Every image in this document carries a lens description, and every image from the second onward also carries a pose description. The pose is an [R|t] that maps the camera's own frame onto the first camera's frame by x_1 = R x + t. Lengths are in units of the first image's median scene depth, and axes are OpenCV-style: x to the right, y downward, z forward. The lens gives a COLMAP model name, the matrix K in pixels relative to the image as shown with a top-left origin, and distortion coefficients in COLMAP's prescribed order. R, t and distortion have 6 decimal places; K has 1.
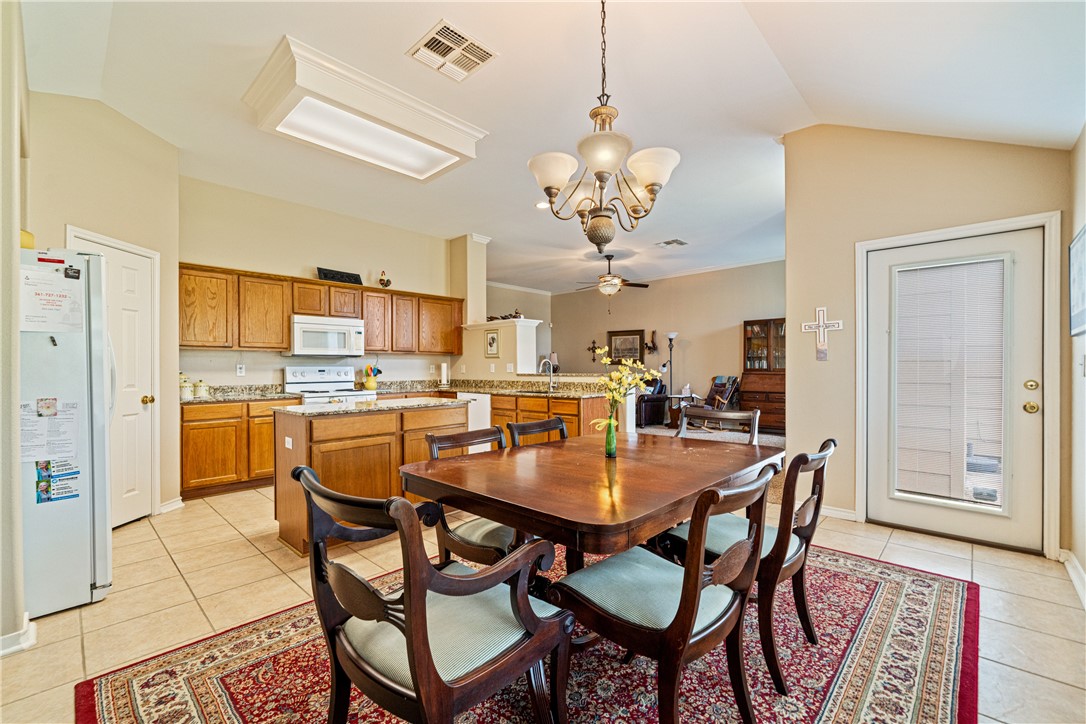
lens RADIAL K [[469.9, 0, 539.0], [0, 469.9, 366.9], [0, 0, 1]] dist [0.000373, -0.000954]
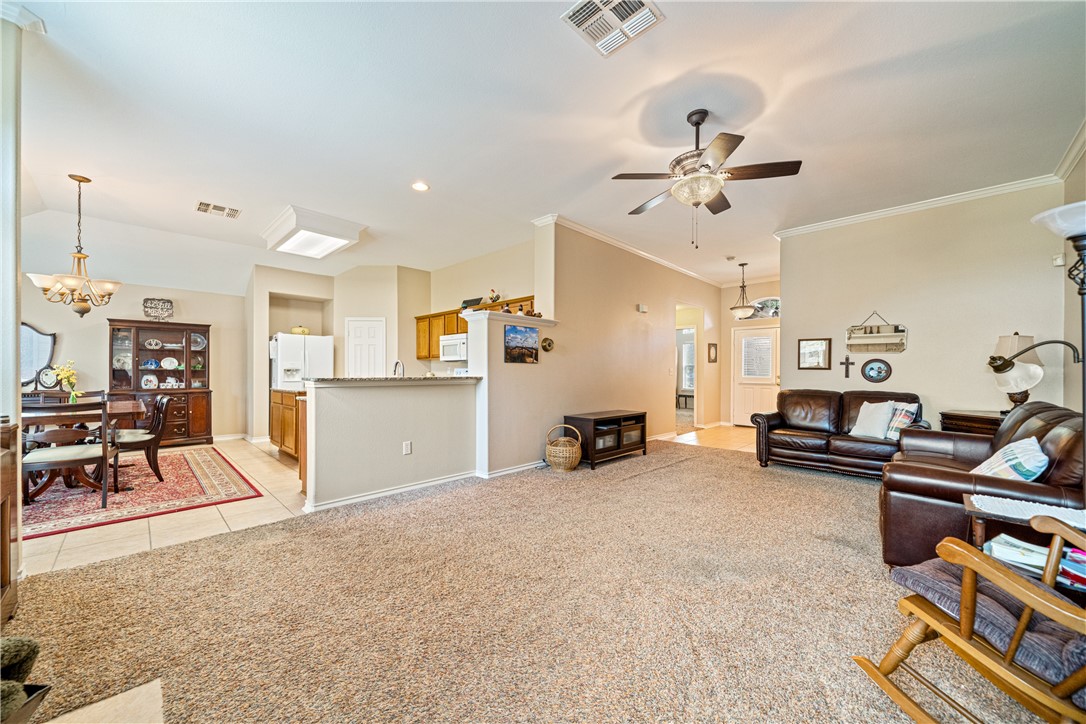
lens RADIAL K [[393.4, 0, 532.3], [0, 393.4, 368.9], [0, 0, 1]] dist [-0.002474, -0.000337]
pose [[-0.019517, 0.000526, -0.999809, 0.718990], [-0.001911, 0.999998, 0.000563, -0.000547], [0.999808, 0.001921, -0.019516, 1.184753]]
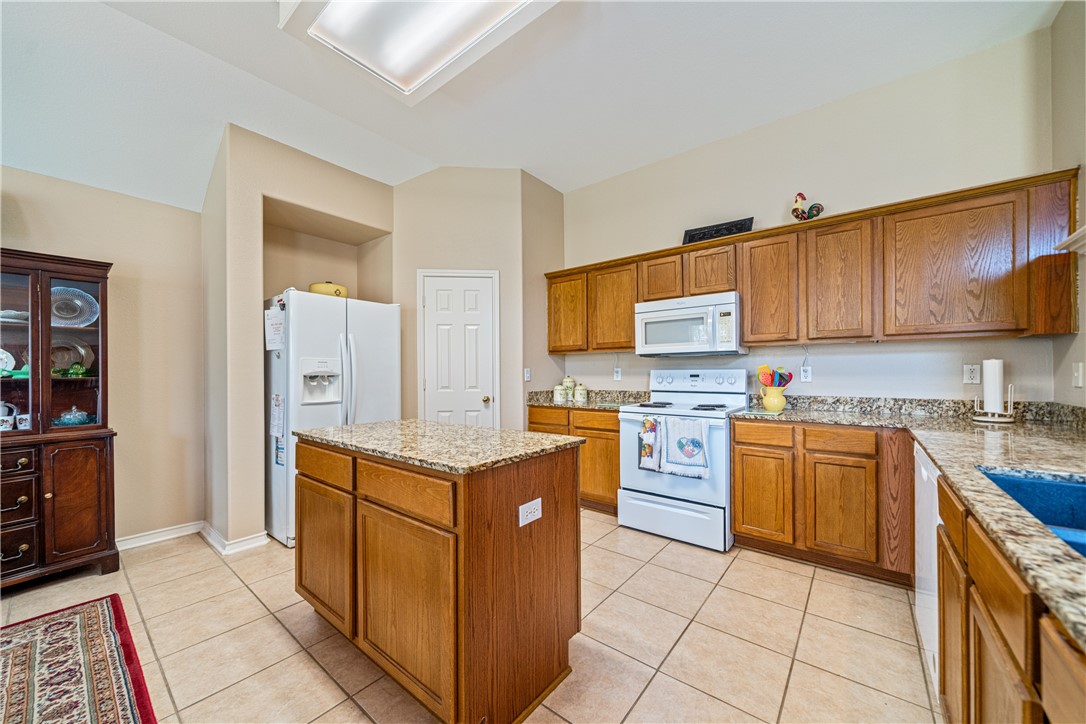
lens RADIAL K [[393.4, 0, 536.3], [0, 393.4, 370.4], [0, 0, 1]] dist [-0.002474, -0.000337]
pose [[0.080771, -0.000178, -0.996733, 0.102560], [0.007034, 0.999975, 0.000392, -0.001524], [0.996708, -0.007042, 0.080770, 0.691977]]
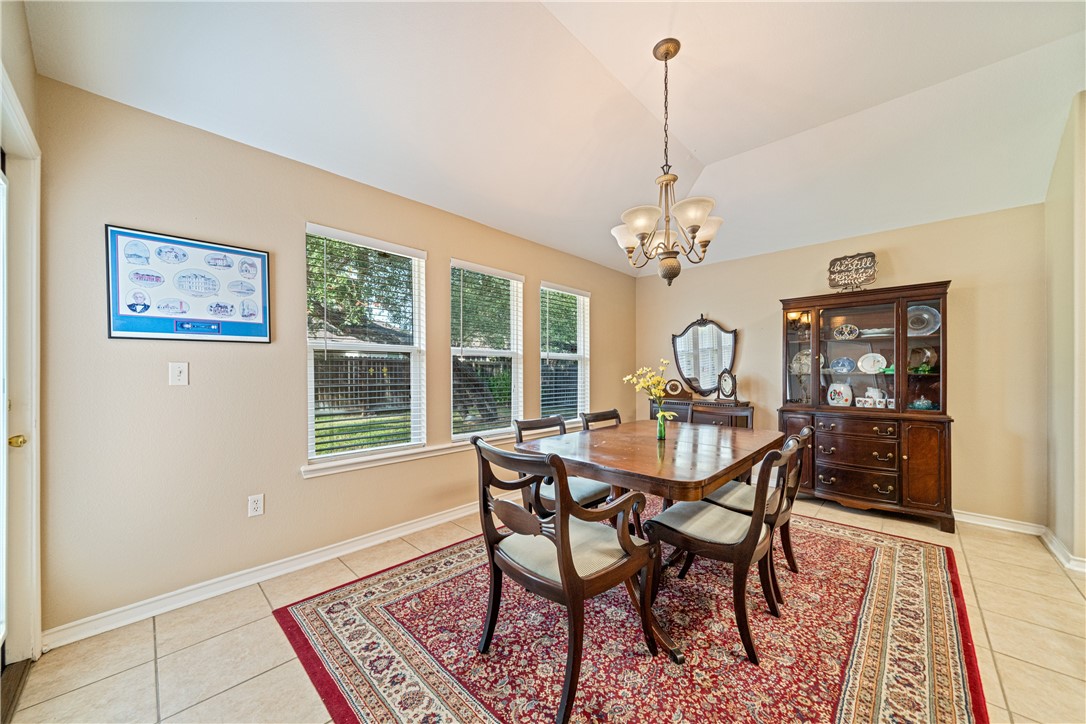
lens RADIAL K [[393.4, 0, 541.7], [0, 393.4, 372.3], [0, 0, 1]] dist [-0.002474, -0.000337]
pose [[-0.999993, 0.002456, -0.002830, 0.181502], [0.002461, 0.999996, -0.001704, 0.000337], [0.002826, -0.001711, -0.999995, 0.782817]]
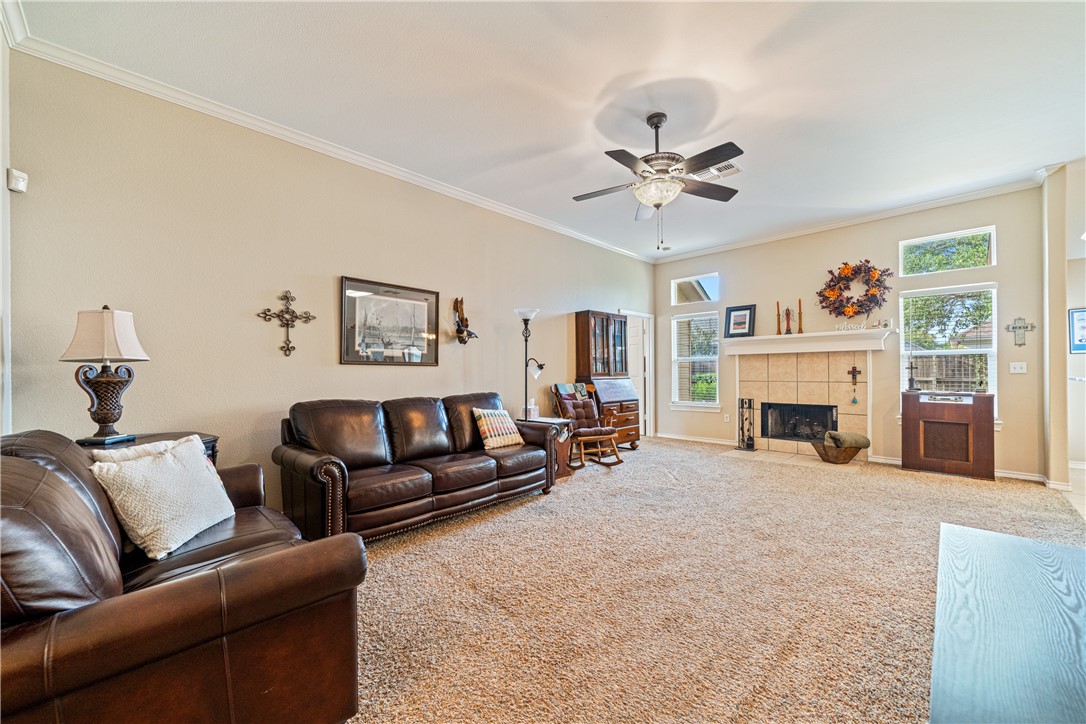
lens RADIAL K [[393.4, 0, 553.0], [0, 393.4, 367.6], [0, 0, 1]] dist [-0.002474, -0.000337]
pose [[0.042631, 0.013533, 0.998999, -0.292357], [0.004939, 0.999893, -0.013756, 0.005822], [-0.999079, 0.005520, 0.042559, 1.482516]]
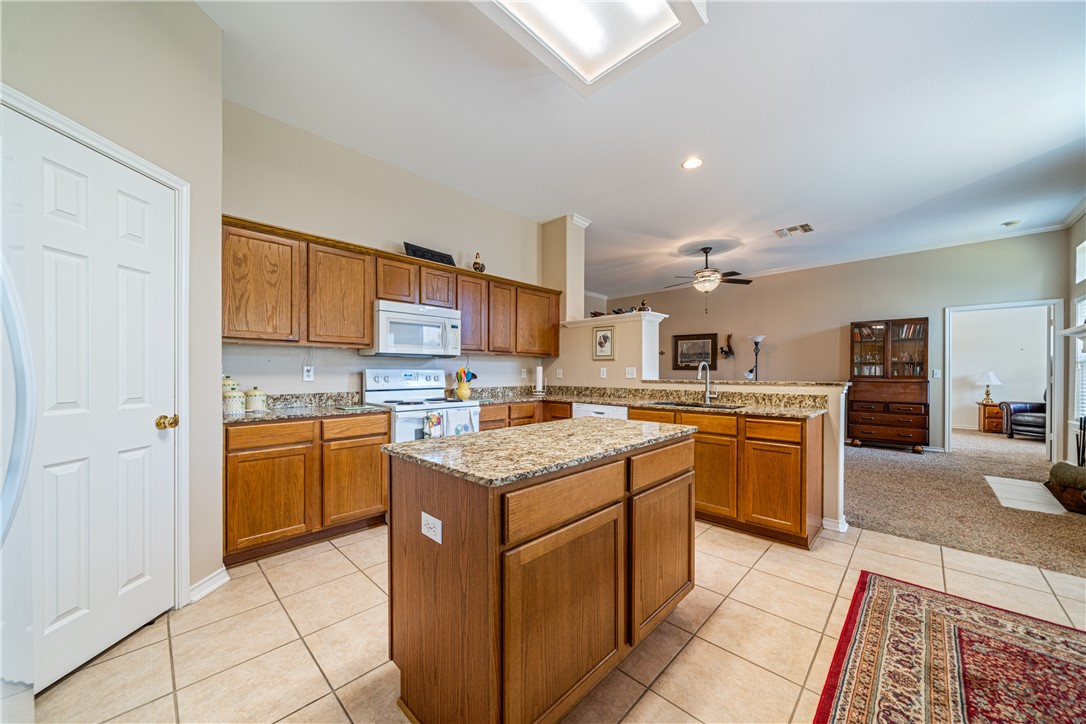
lens RADIAL K [[393.4, 0, 531.5], [0, 393.4, 373.7], [0, 0, 1]] dist [-0.002474, -0.000337]
pose [[0.999809, 0.007283, -0.018123, -0.235465], [-0.007177, 0.999957, 0.005913, 0.000943], [0.018166, -0.005781, 0.999818, 0.334152]]
